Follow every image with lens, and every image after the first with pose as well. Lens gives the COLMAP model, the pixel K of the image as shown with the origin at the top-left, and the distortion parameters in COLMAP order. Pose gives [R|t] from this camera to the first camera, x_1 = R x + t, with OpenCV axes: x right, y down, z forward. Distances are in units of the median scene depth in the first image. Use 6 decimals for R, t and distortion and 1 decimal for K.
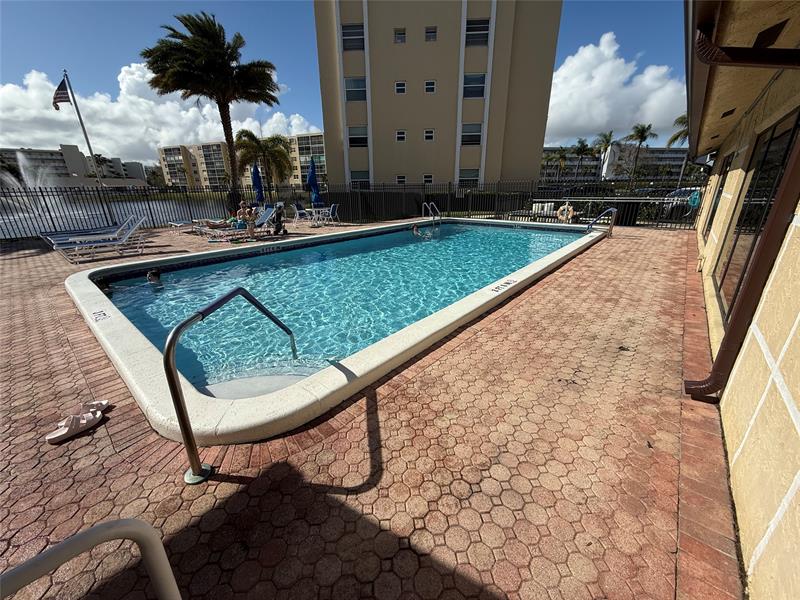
lens RADIAL K [[318.0, 0, 398.3], [0, 318.0, 301.7], [0, 0, 1]] dist [-0.000952, 0.000167]
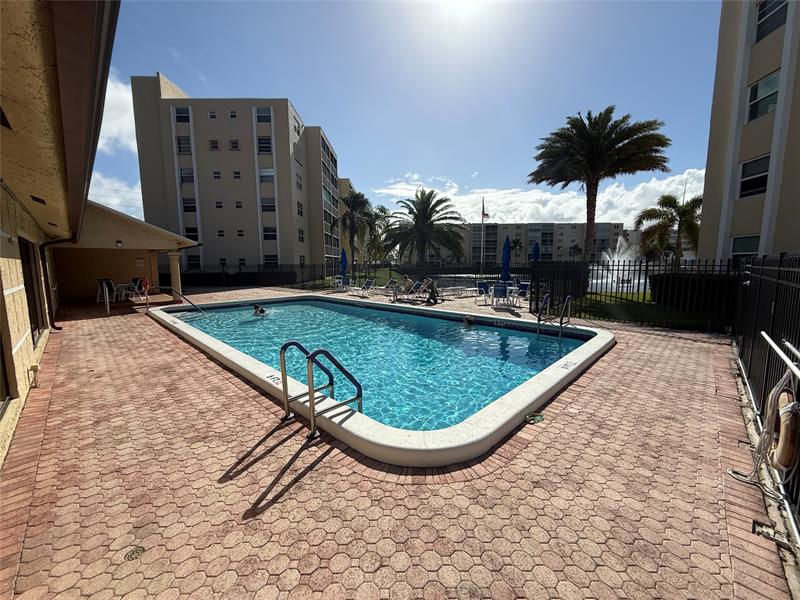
lens RADIAL K [[318.0, 0, 396.3], [0, 318.0, 299.2], [0, 0, 1]] dist [-0.000952, 0.000167]
pose [[-0.064825, 0.120241, -0.990626, 0.498652], [-0.328952, 0.934651, 0.134972, -0.210063], [0.942119, 0.334618, -0.021035, 0.541151]]
